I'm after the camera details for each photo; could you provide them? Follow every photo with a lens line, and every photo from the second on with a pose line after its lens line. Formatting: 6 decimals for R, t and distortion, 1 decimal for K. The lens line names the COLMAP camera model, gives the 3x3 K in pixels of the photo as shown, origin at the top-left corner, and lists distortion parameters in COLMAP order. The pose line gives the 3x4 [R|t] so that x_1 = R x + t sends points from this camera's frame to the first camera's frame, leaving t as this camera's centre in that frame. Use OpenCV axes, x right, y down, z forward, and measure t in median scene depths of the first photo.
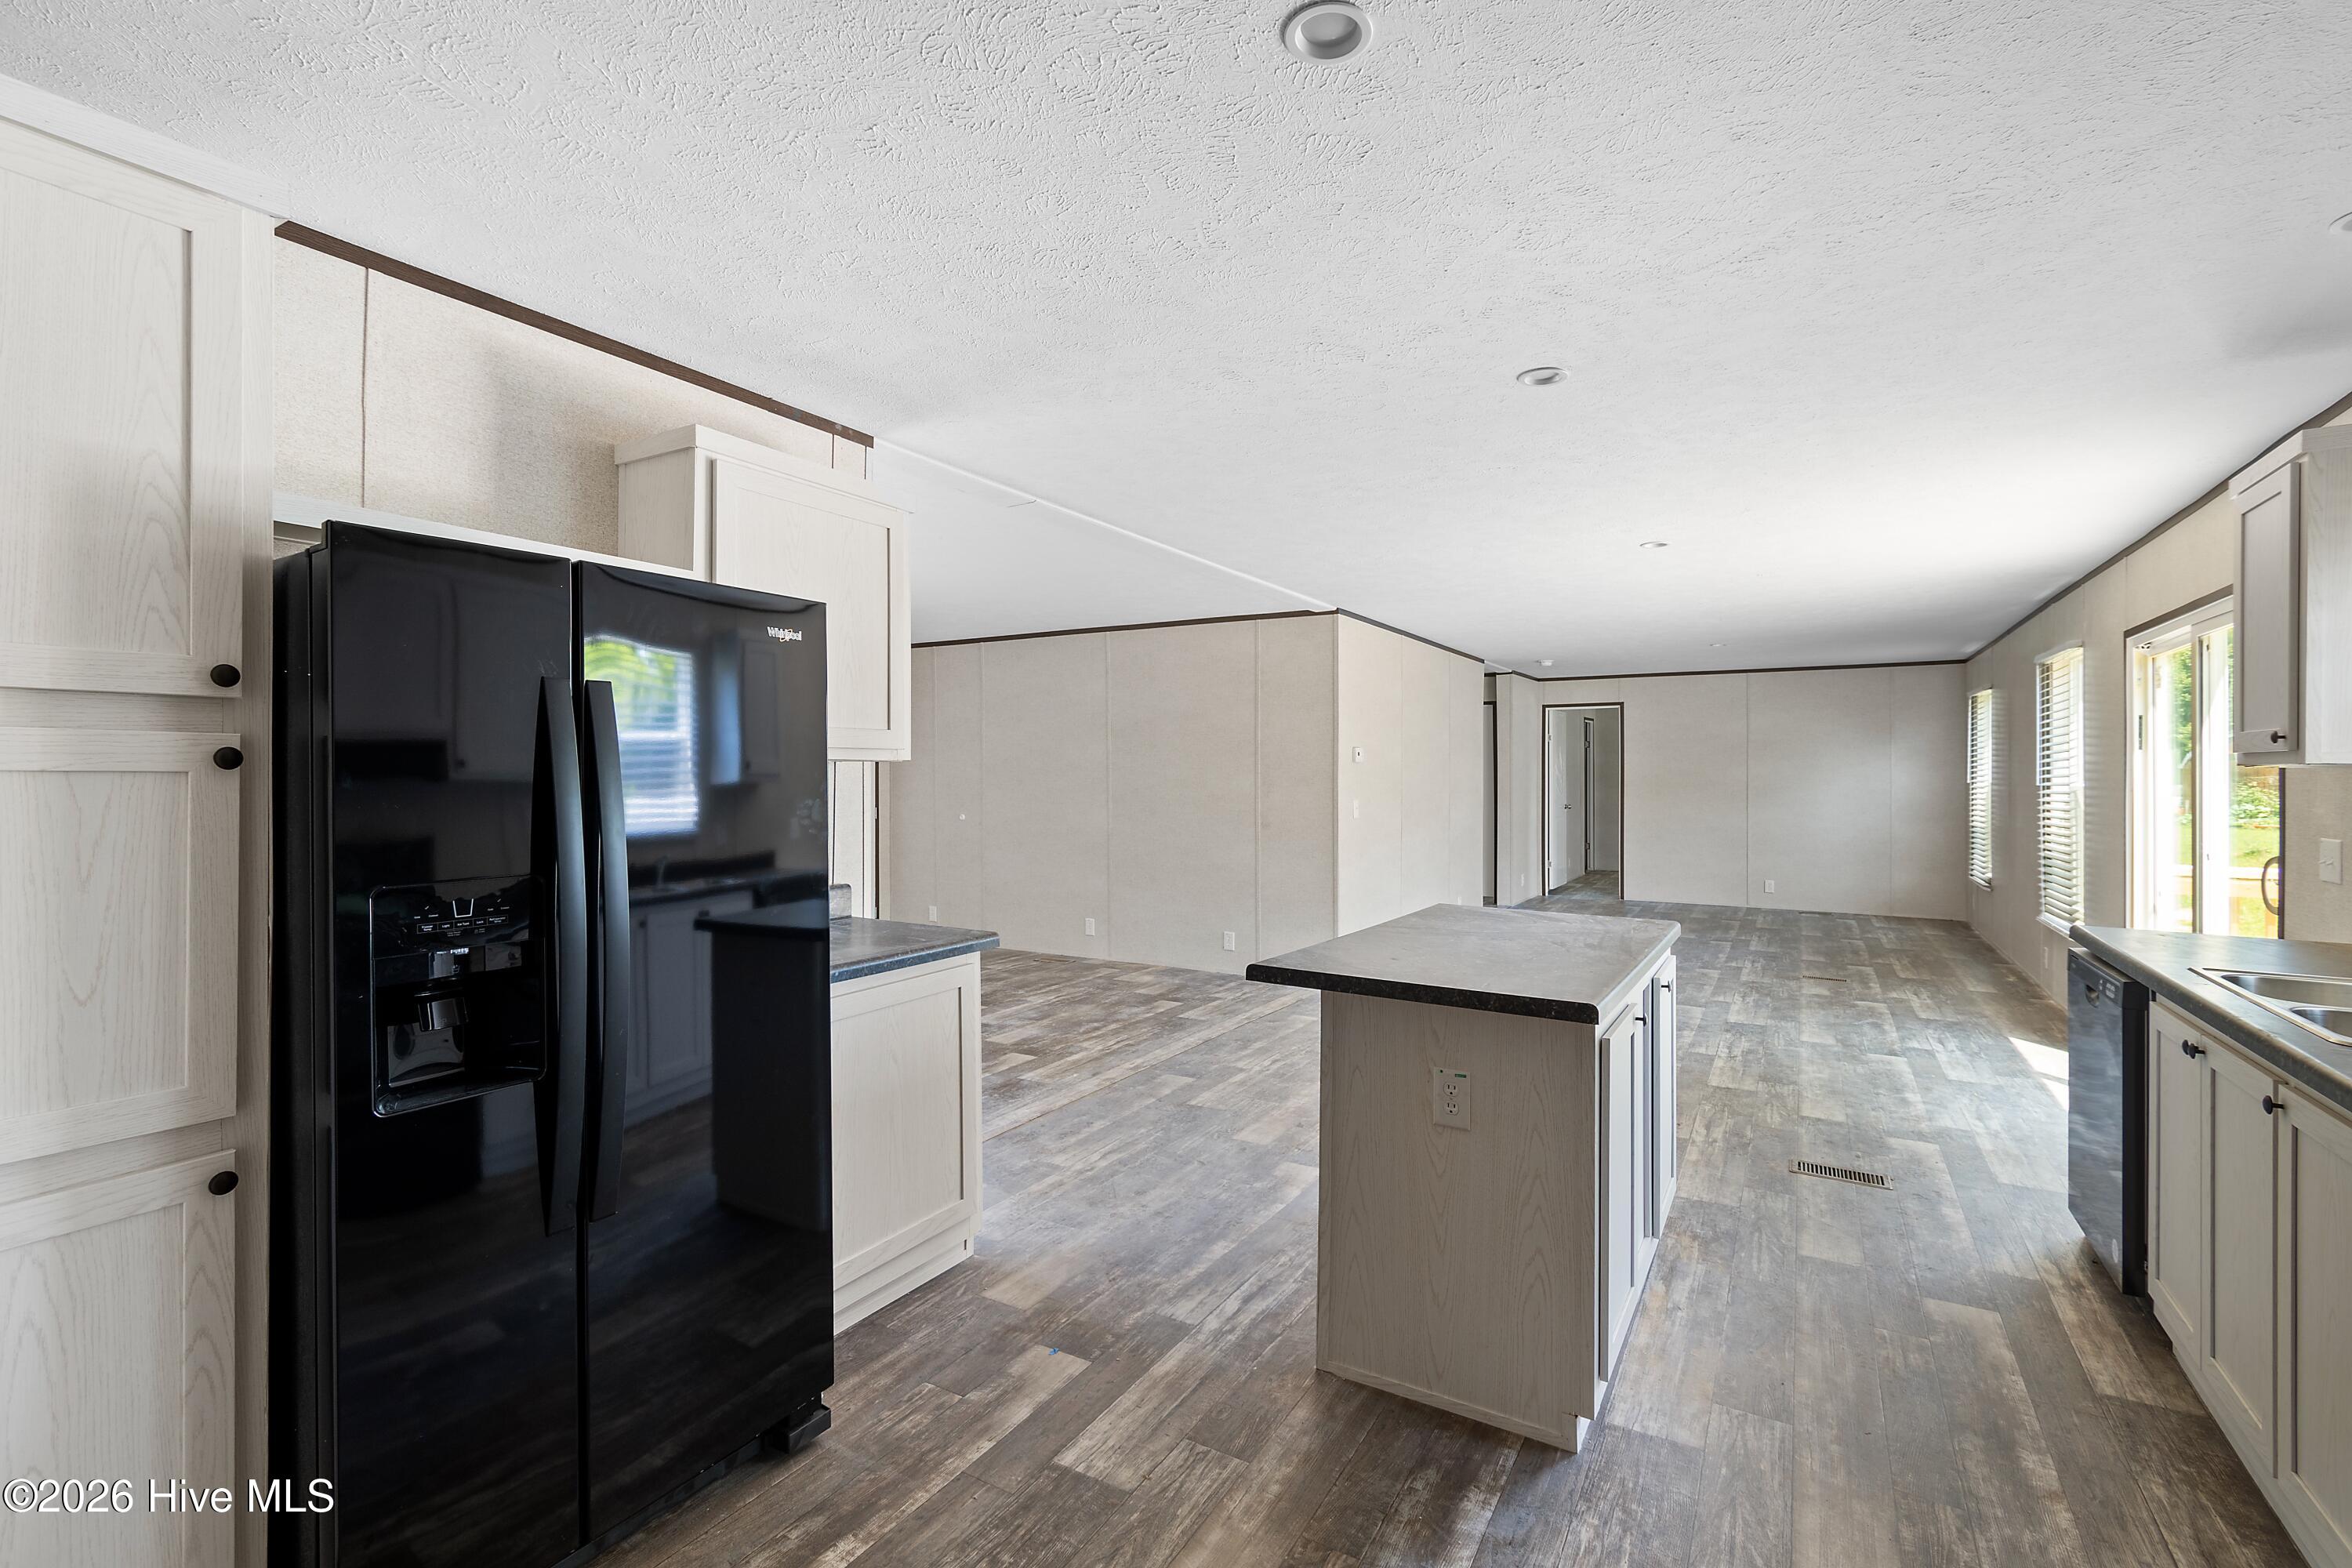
lens RADIAL K [[1037.9, 0, 1195.0], [0, 1037.9, 775.9], [0, 0, 1]] dist [0.001666, 0.000116]
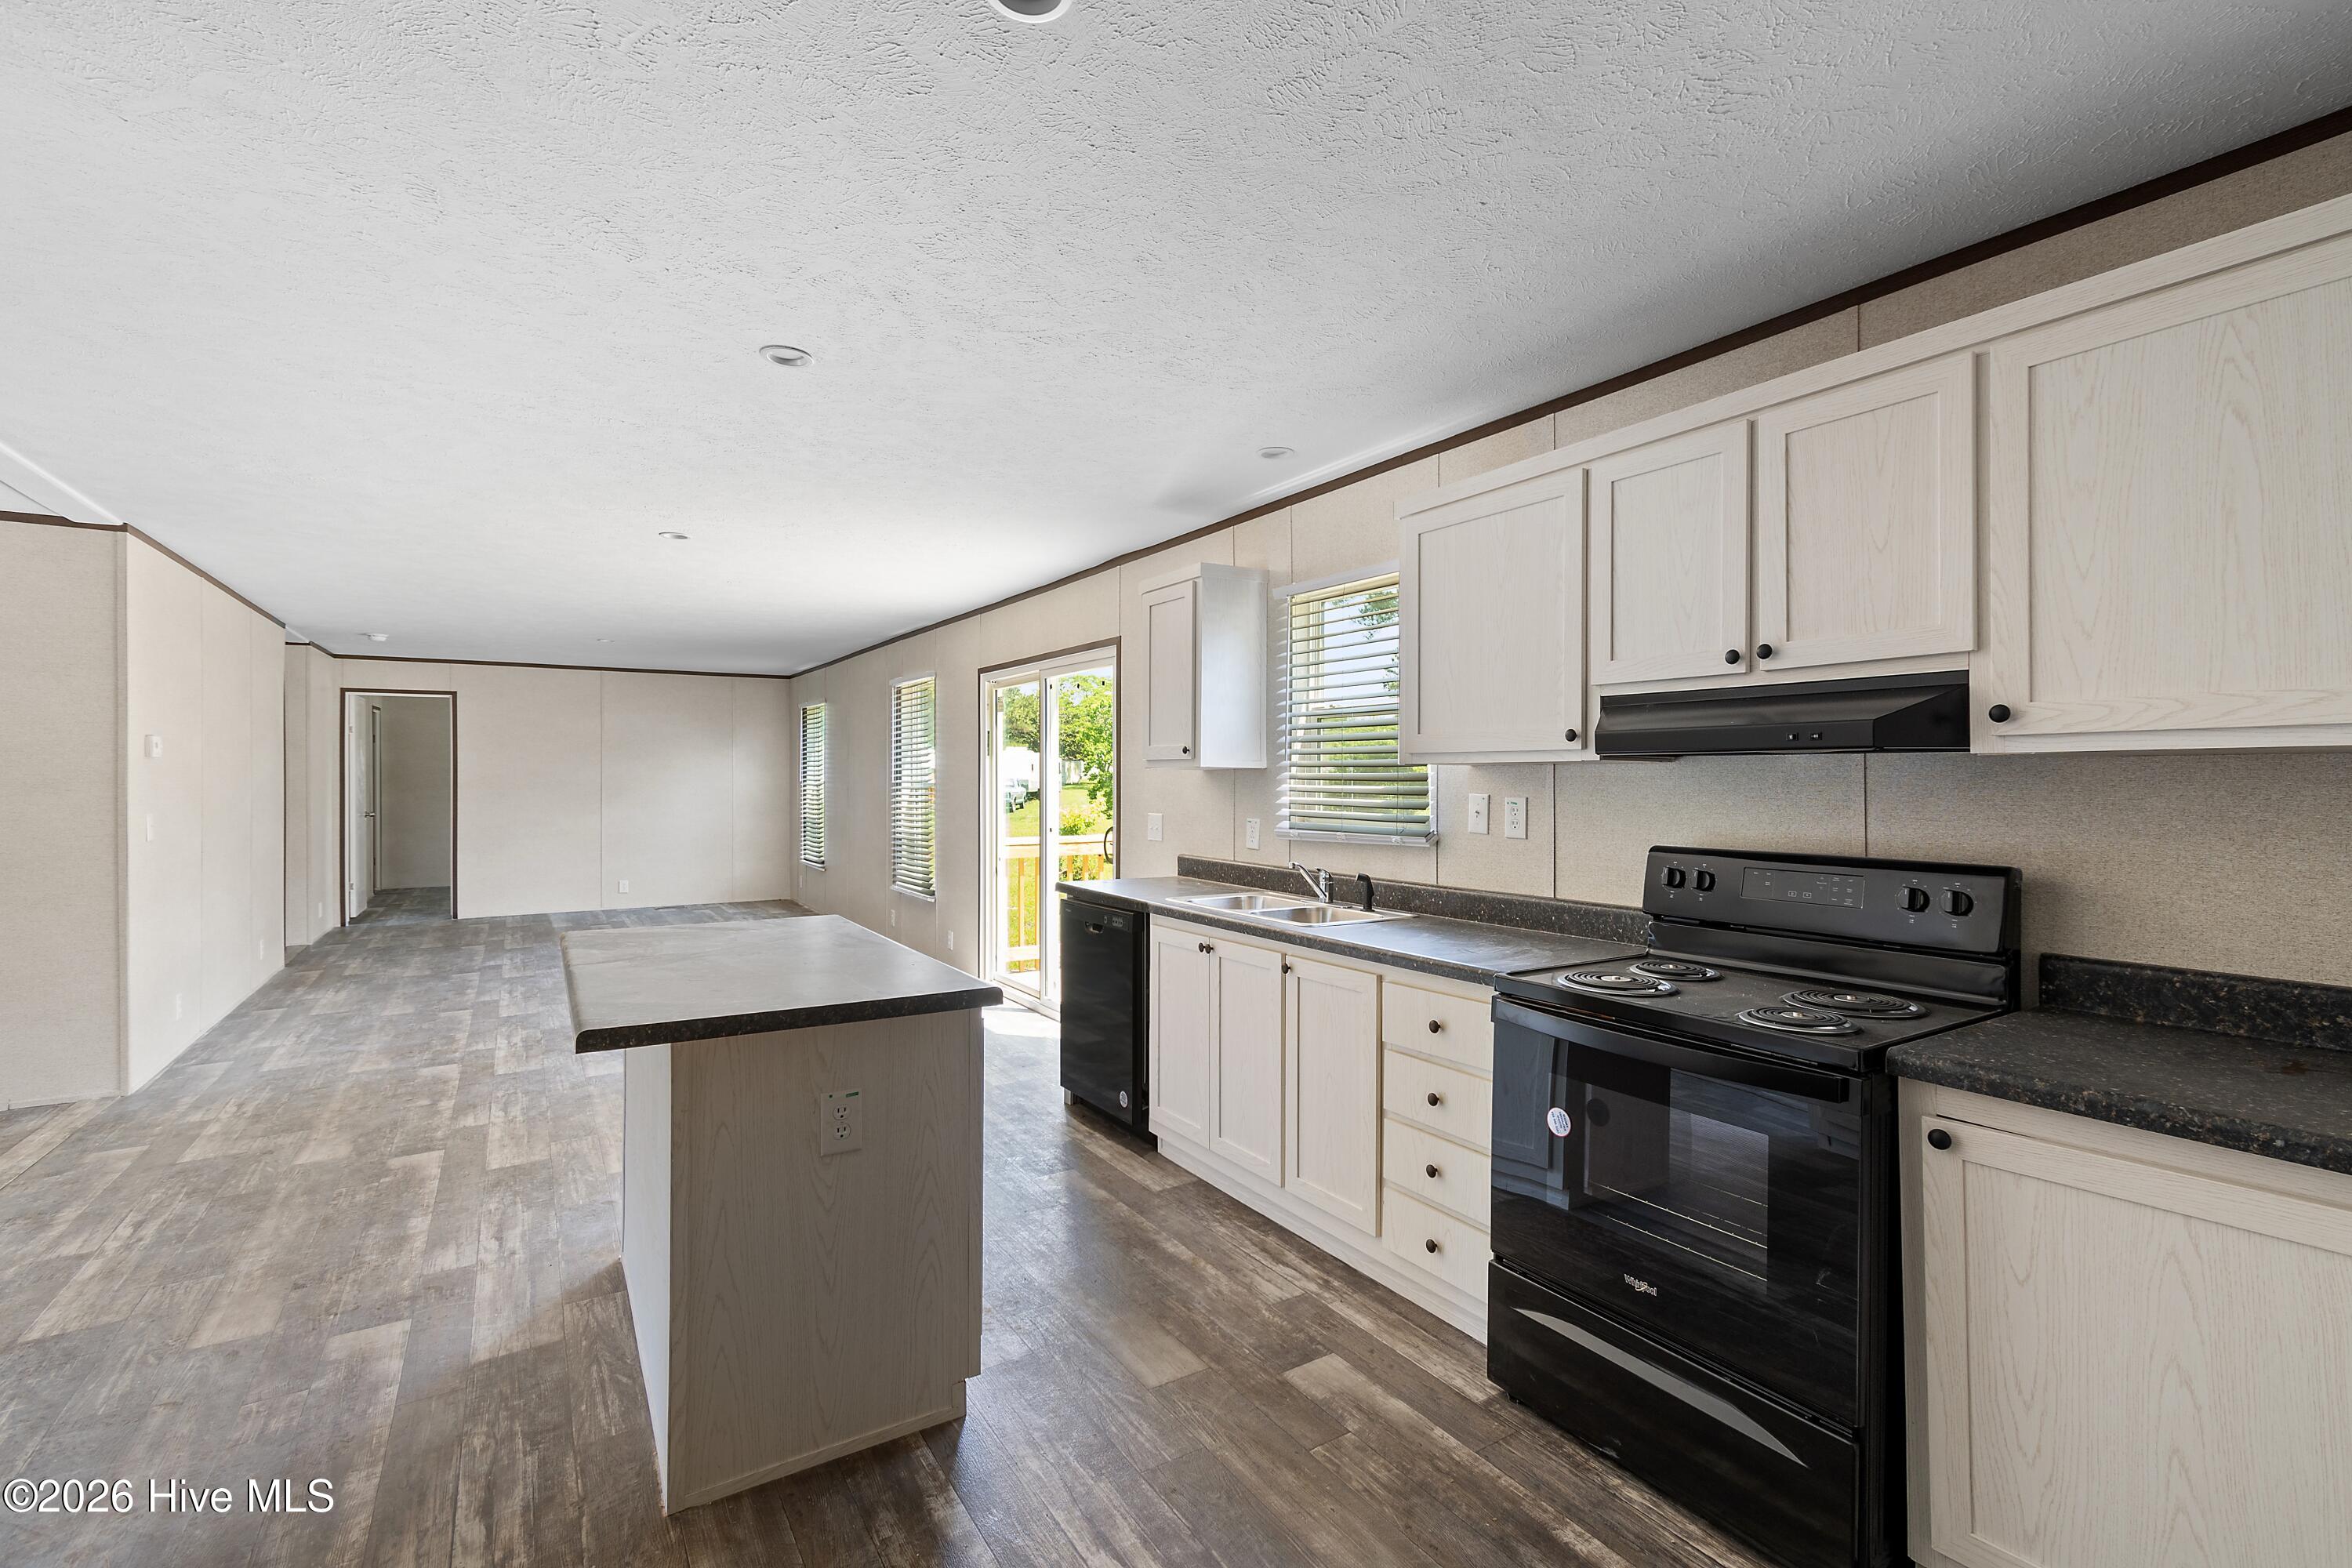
lens RADIAL K [[1042.9, 0, 1184.6], [0, 1042.9, 784.2], [0, 0, 1]] dist [0.000663, -0.000309]
pose [[0.455618, -0.010670, 0.890112, -0.282908], [0.003594, 0.999942, 0.010147, -0.000550], [-0.890168, -0.001424, 0.455630, 0.191190]]
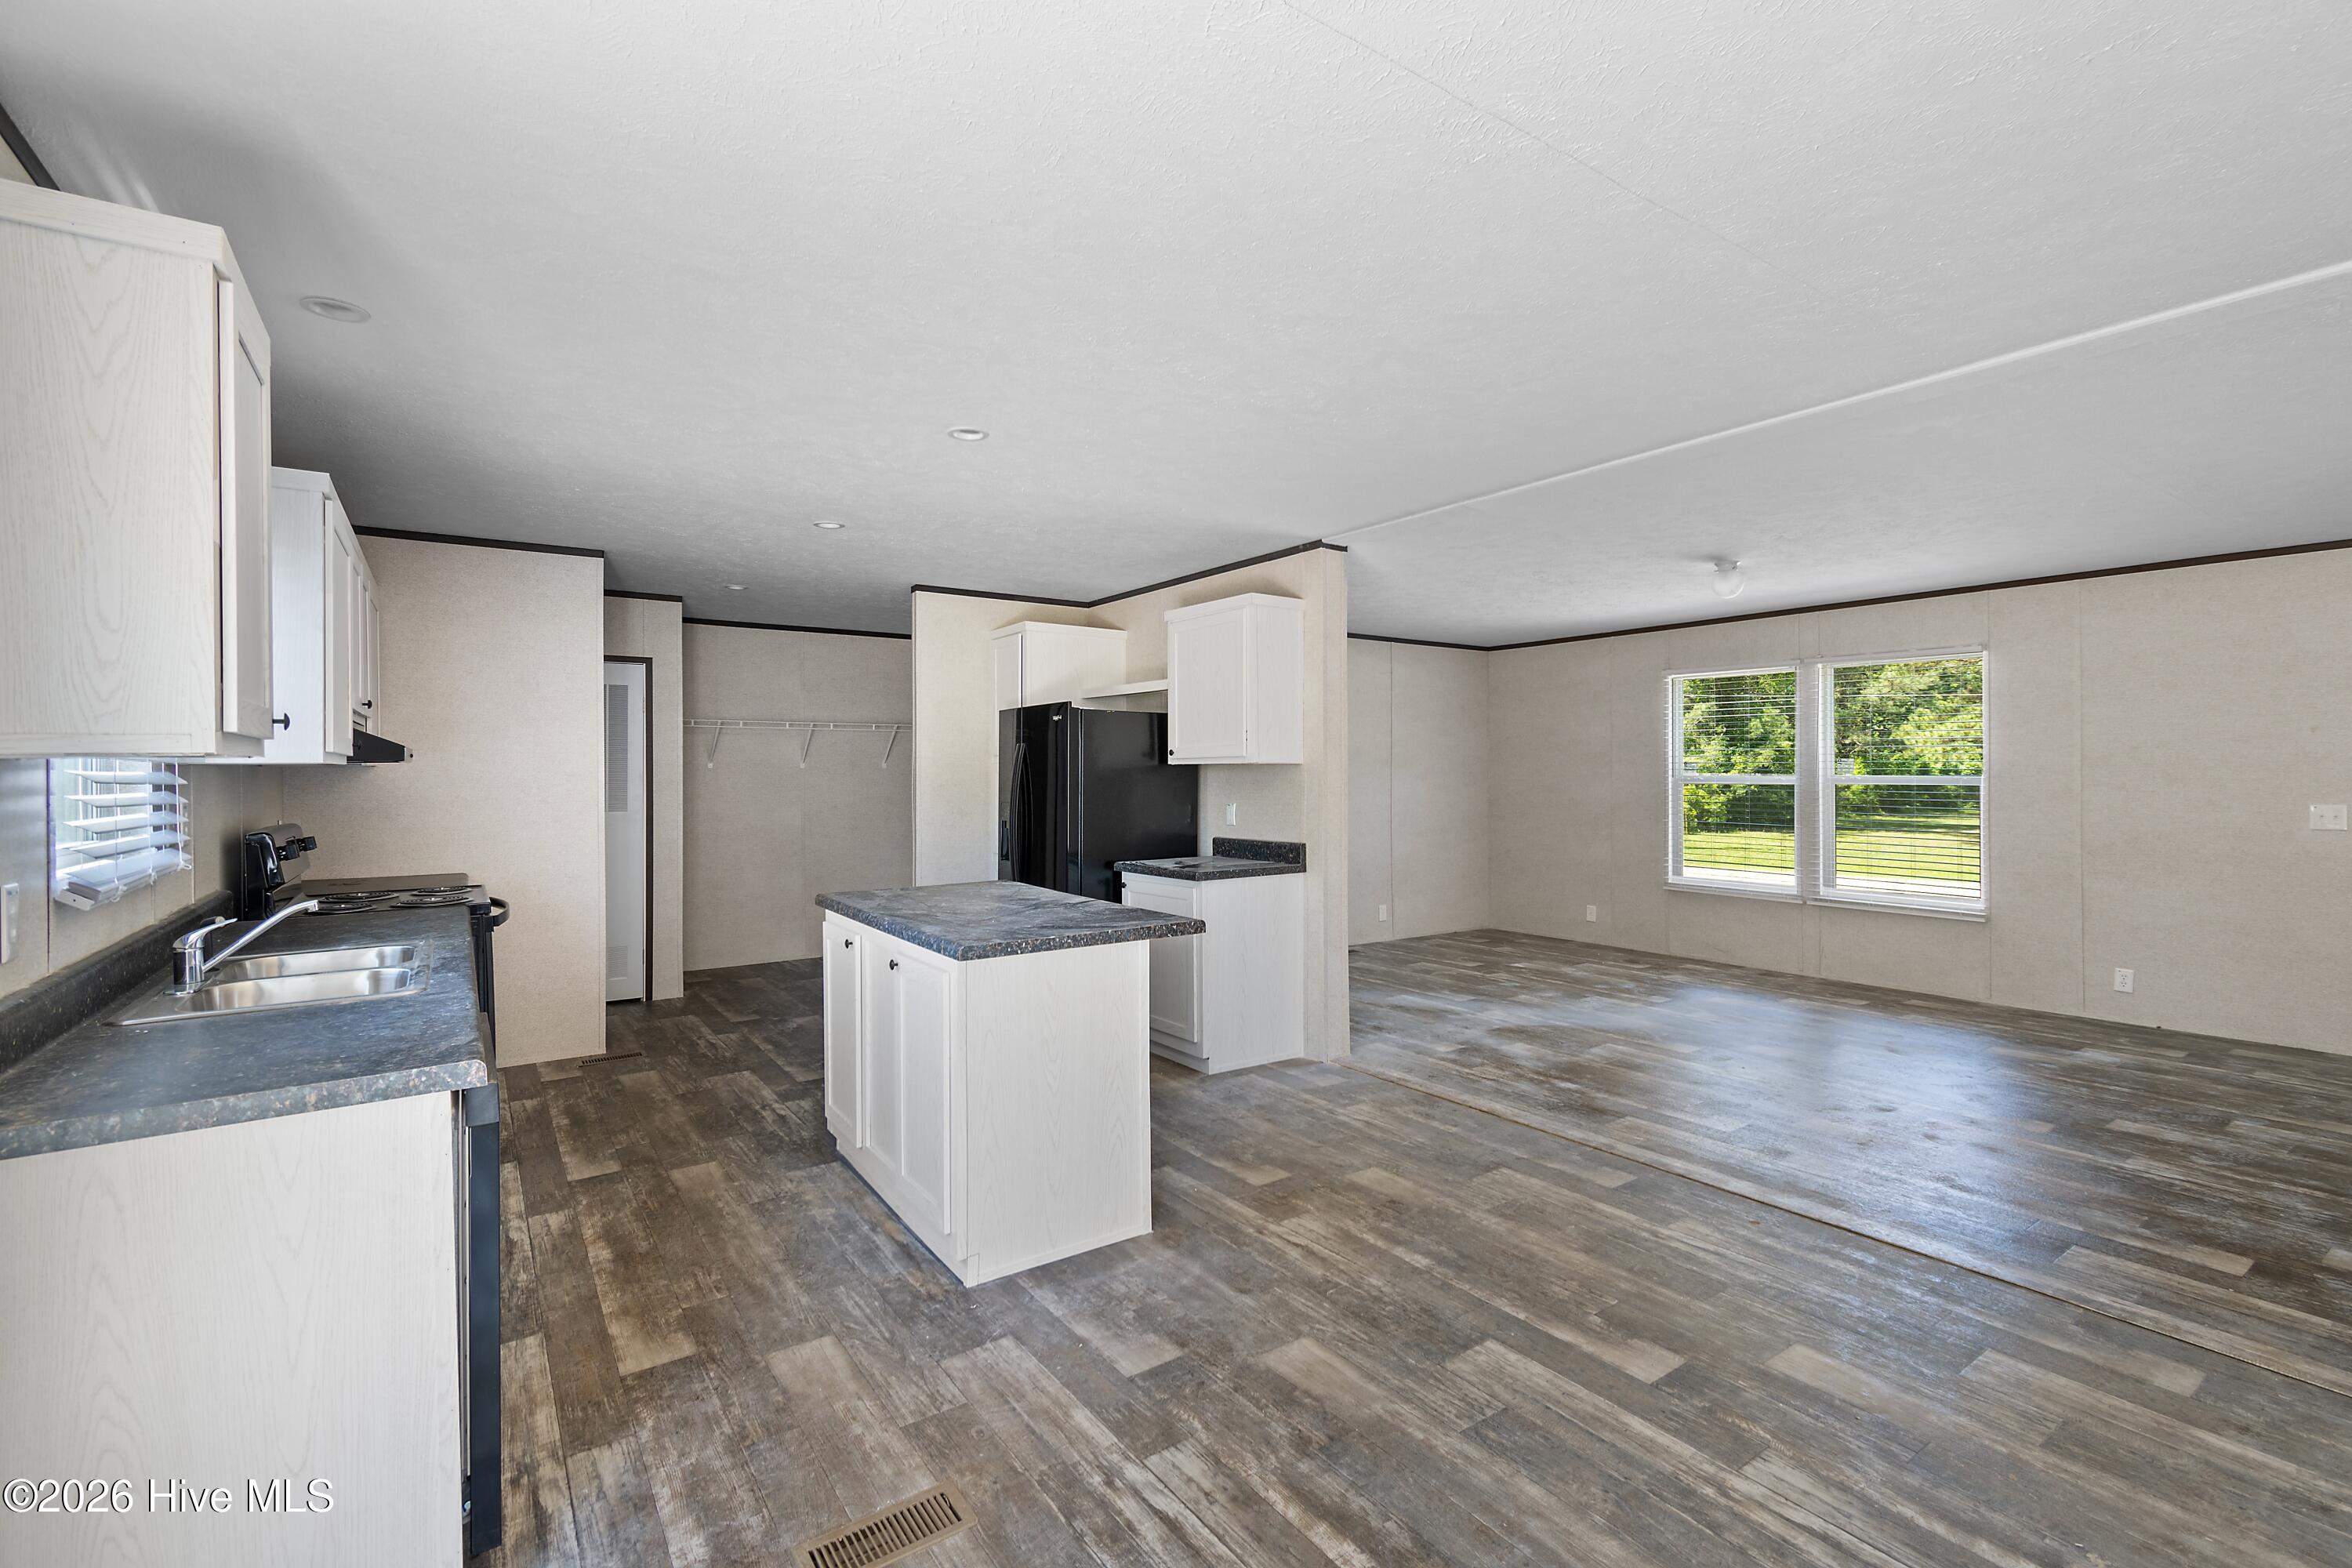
lens RADIAL K [[1033.5, 0, 1184.3], [0, 1033.5, 772.6], [0, 0, 1]] dist [0.008258, 0.000163]
pose [[-0.416753, -0.000533, -0.909020, 1.056748], [0.002620, 0.999995, -0.001788, 0.001792], [0.909016, -0.003127, -0.416749, 1.386536]]
